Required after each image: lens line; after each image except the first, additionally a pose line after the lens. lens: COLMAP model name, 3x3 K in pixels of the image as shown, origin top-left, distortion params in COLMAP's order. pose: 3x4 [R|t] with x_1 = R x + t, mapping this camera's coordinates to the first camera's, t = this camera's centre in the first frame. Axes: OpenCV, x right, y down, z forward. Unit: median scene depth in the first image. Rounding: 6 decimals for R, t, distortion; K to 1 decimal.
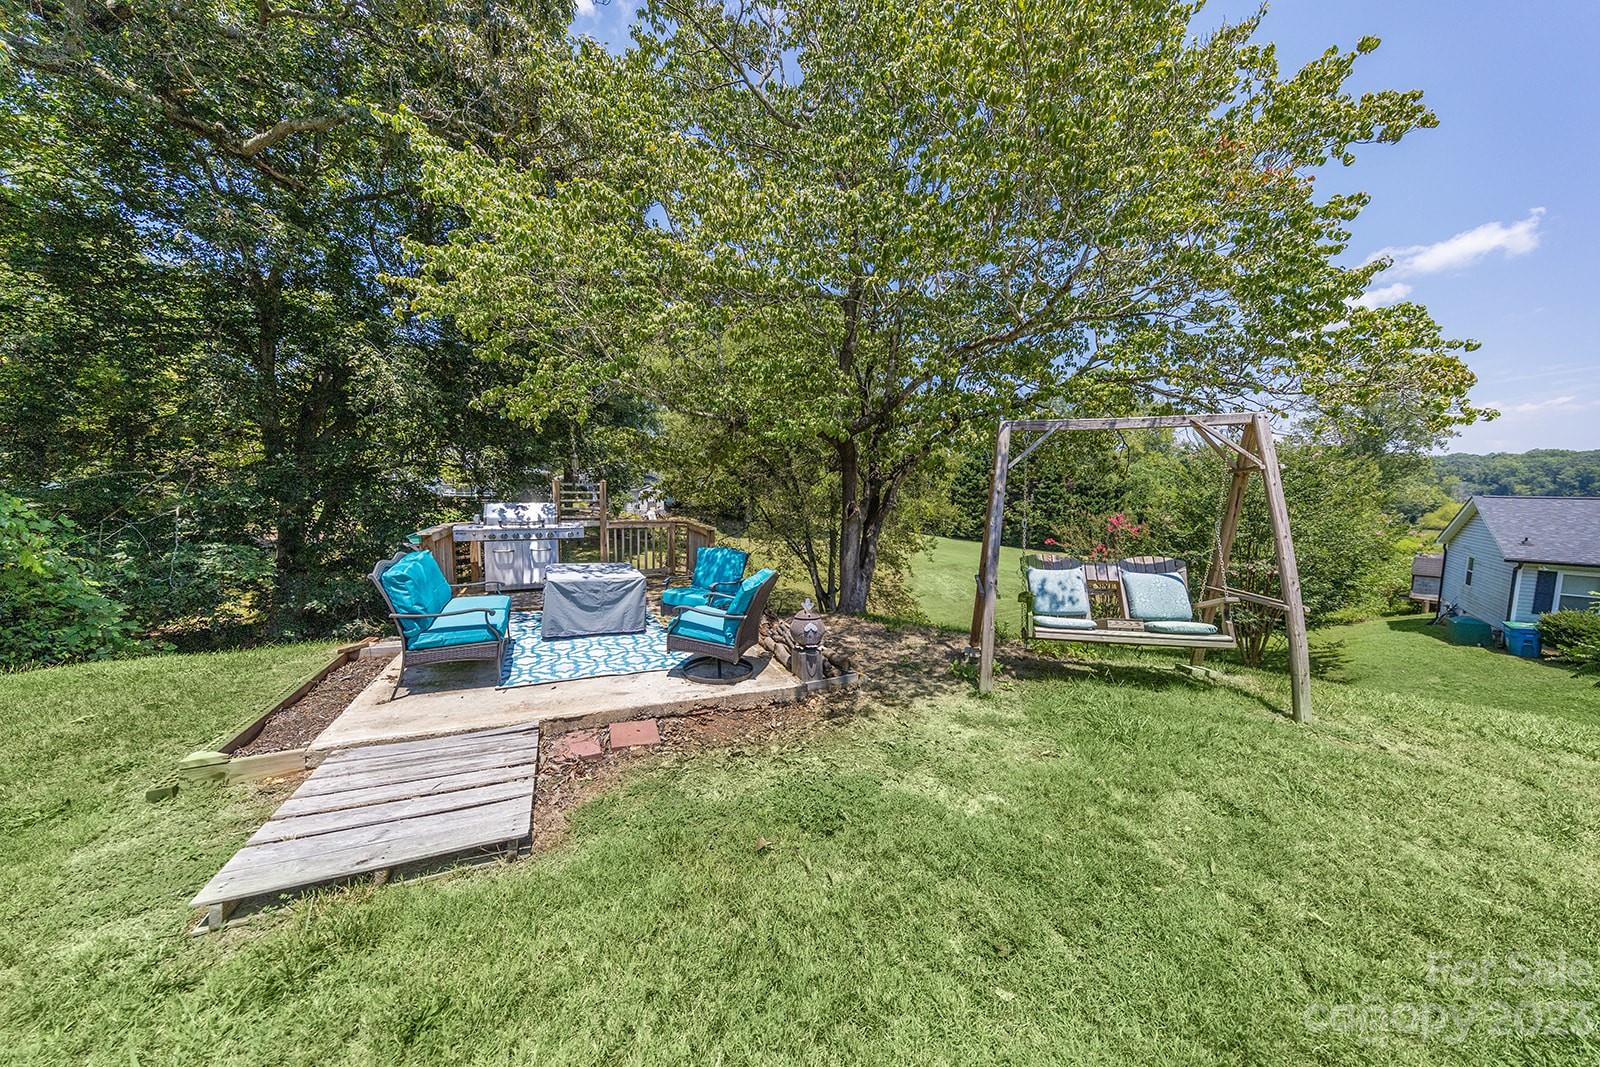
lens RADIAL K [[477.3, 0, 800.0], [0, 477.3, 533.5], [0, 0, 1]] dist [0.000525, 0.000024]
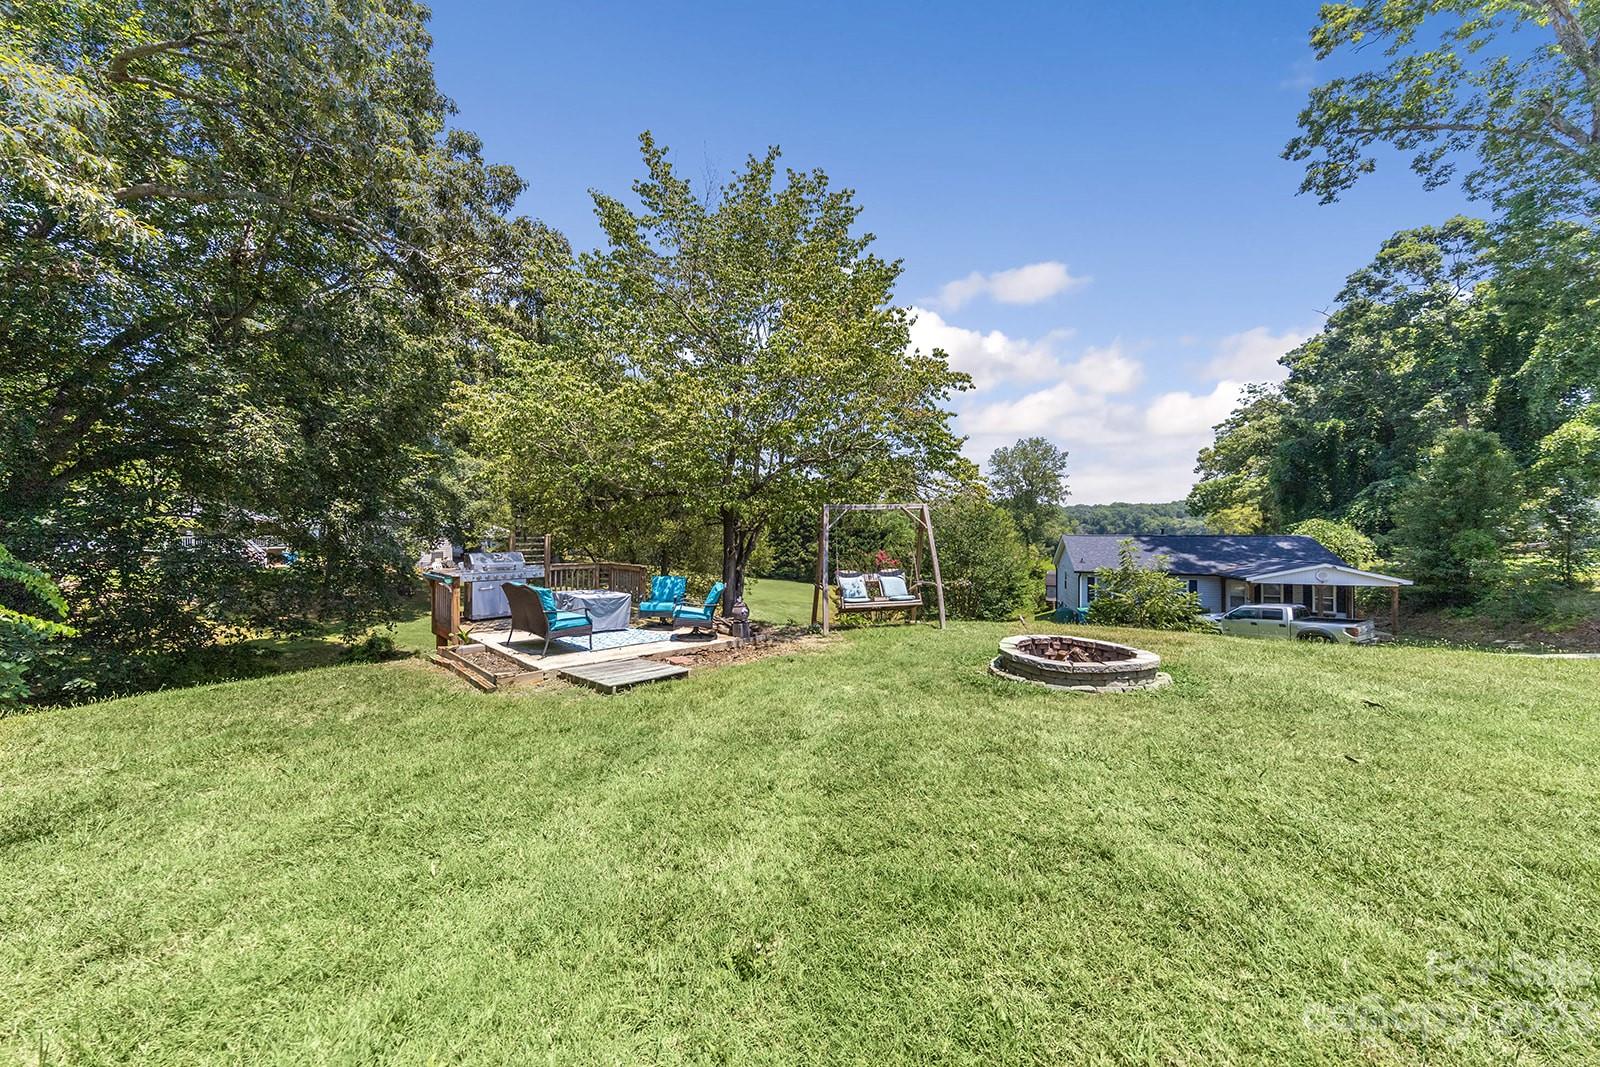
lens RADIAL K [[477.3, 0, 800.0], [0, 477.3, 533.5], [0, 0, 1]] dist [0.000525, 0.000024]
pose [[0.915683, -0.011838, 0.401727, -0.457322], [0.048904, 0.995420, -0.082137, 0.047567], [-0.398914, 0.094857, 0.912069, -0.747536]]
